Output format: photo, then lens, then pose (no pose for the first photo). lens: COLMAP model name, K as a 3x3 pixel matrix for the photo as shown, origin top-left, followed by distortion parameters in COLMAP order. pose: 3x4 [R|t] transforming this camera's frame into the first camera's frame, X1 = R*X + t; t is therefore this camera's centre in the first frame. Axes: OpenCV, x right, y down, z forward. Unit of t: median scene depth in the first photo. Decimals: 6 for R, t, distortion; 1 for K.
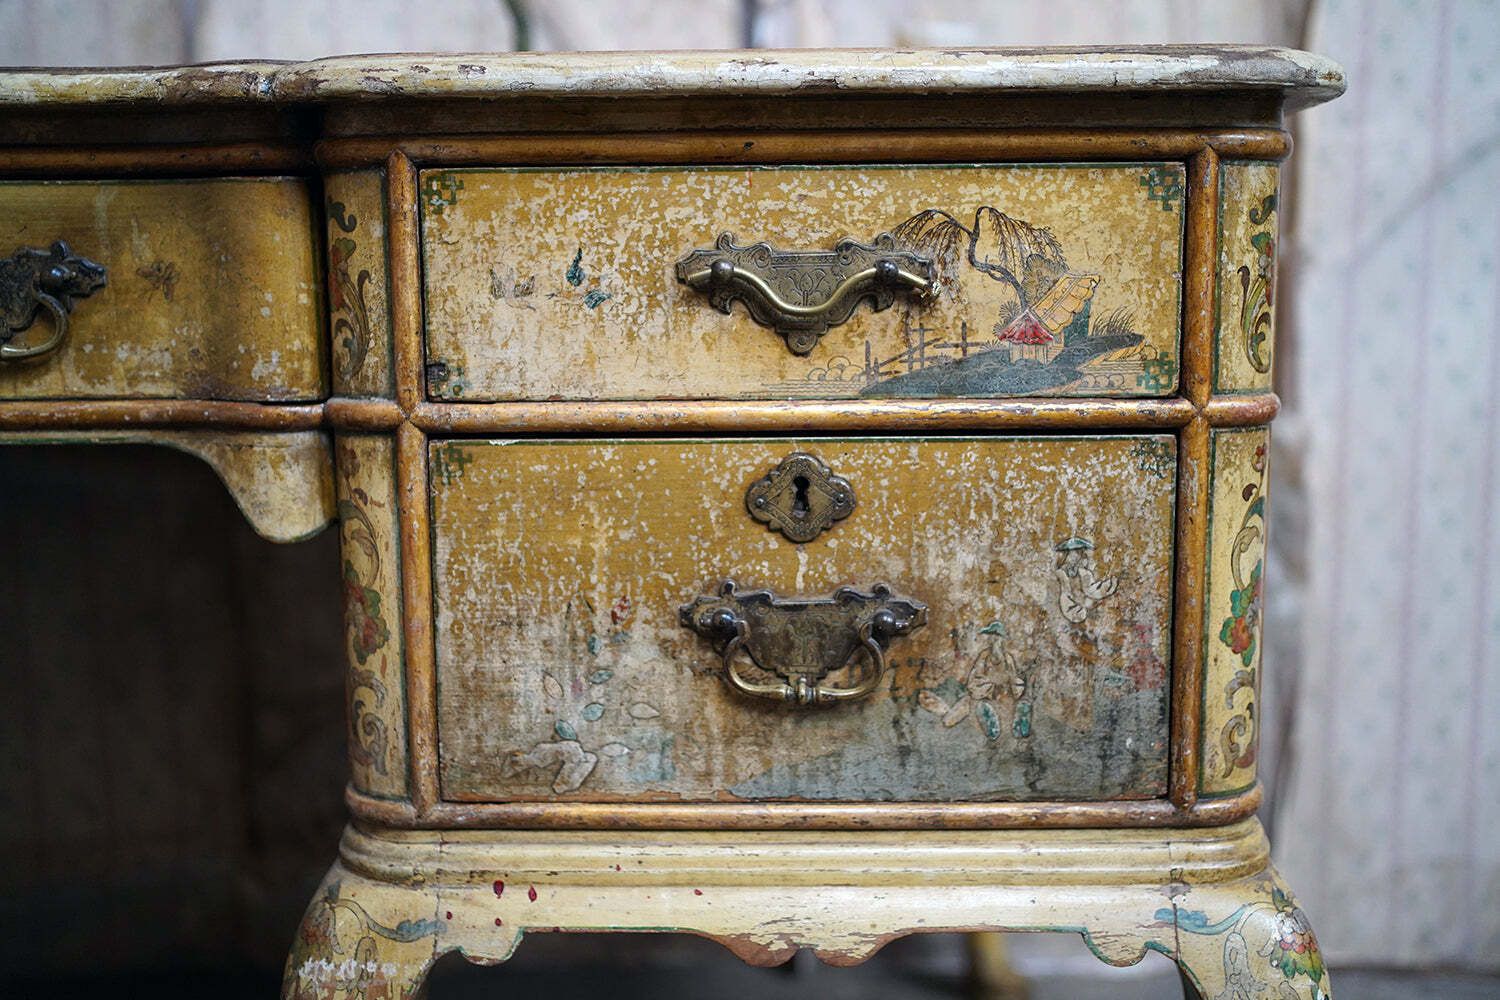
lens RADIAL K [[1527.4, 0, 752.8], [0, 1527.4, 494.5], [0, 0, 1]] dist [0.011747, 0.000000]
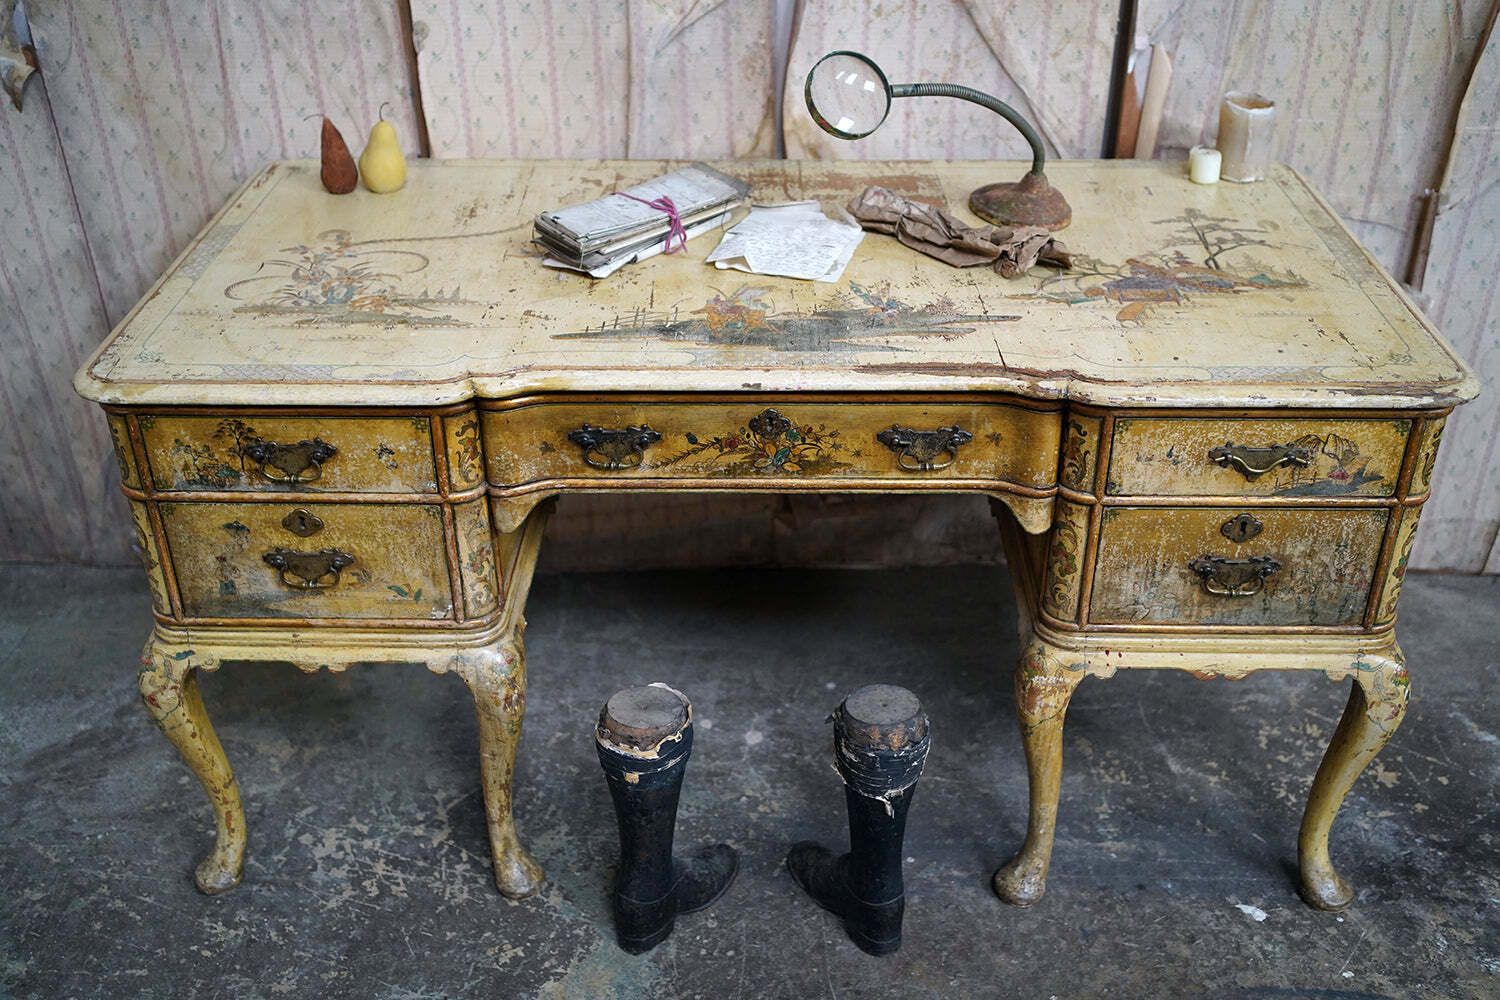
lens RADIAL K [[1527.4, 0, 753.2], [0, 1527.4, 493.8], [0, 0, 1]] dist [0.011747, 0.000000]
pose [[0.999971, 0.005482, -0.005347, -0.787482], [-0.002934, 0.919173, 0.393844, -1.073004], [0.007074, -0.393816, 0.919162, -1.389093]]
